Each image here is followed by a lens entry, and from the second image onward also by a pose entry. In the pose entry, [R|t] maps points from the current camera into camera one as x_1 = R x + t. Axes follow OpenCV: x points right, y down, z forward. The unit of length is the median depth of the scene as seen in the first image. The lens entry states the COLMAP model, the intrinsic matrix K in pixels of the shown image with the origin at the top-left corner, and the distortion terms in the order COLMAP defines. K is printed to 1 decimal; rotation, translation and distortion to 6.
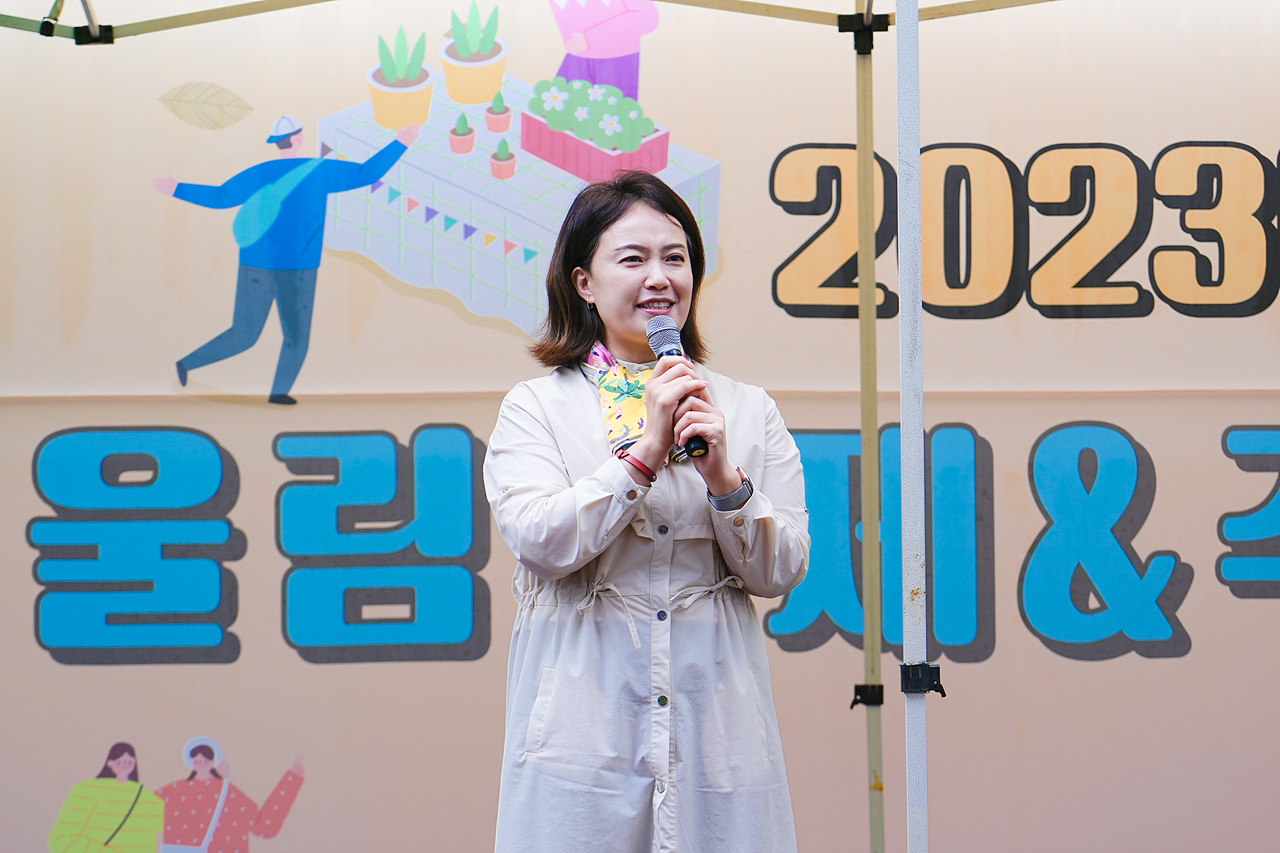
lens RADIAL K [[3839.8, 0, 709.6], [0, 3839.8, 443.5], [0, 0, 1]] dist [-0.036852, 0.000000]
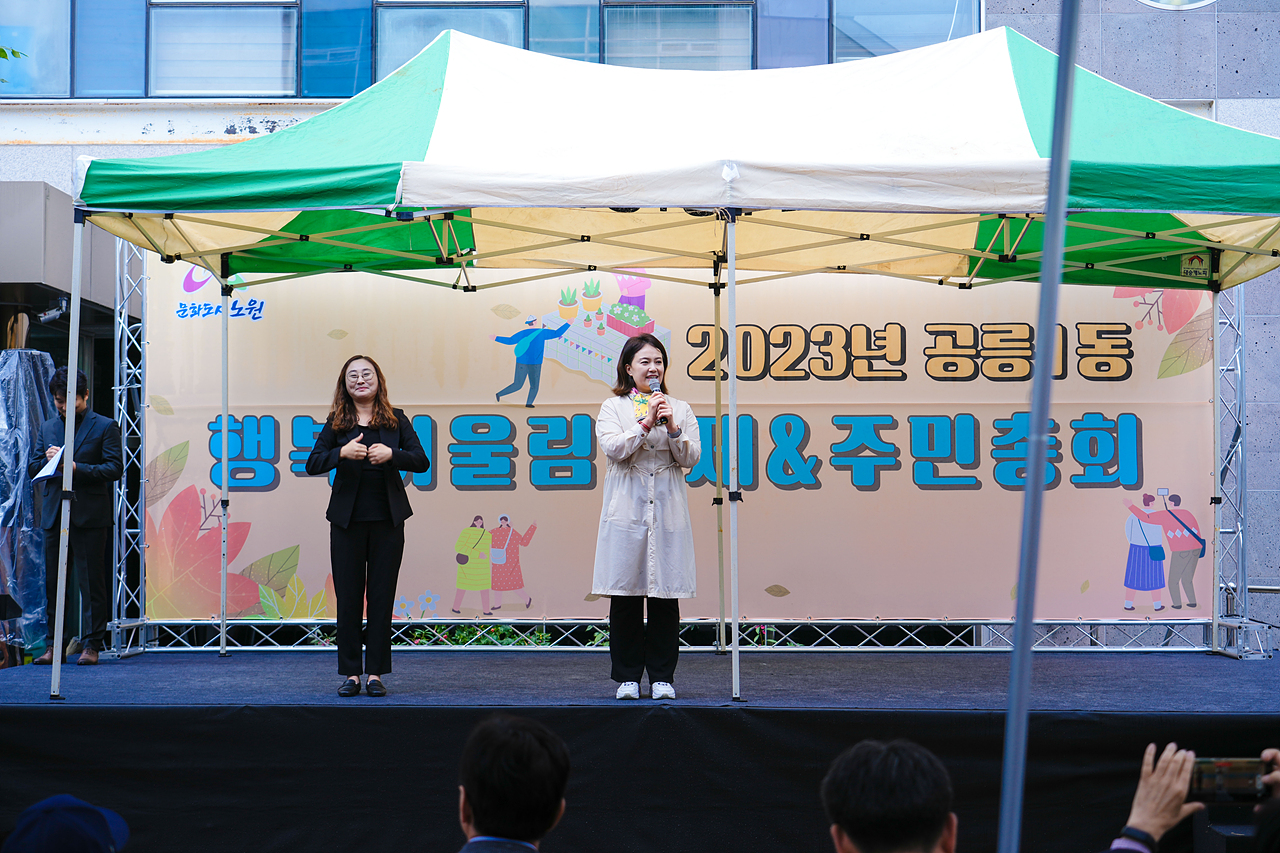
lens RADIAL K [[1875.6, 0, 670.9], [0, 1875.6, 436.9], [0, 0, 1]] dist [0.041246, 0.000000]
pose [[0.999707, 0.003275, -0.023967, 0.039650], [-0.003053, 0.999952, 0.009297, -0.000835], [0.023996, -0.009222, 0.999670, -0.522738]]
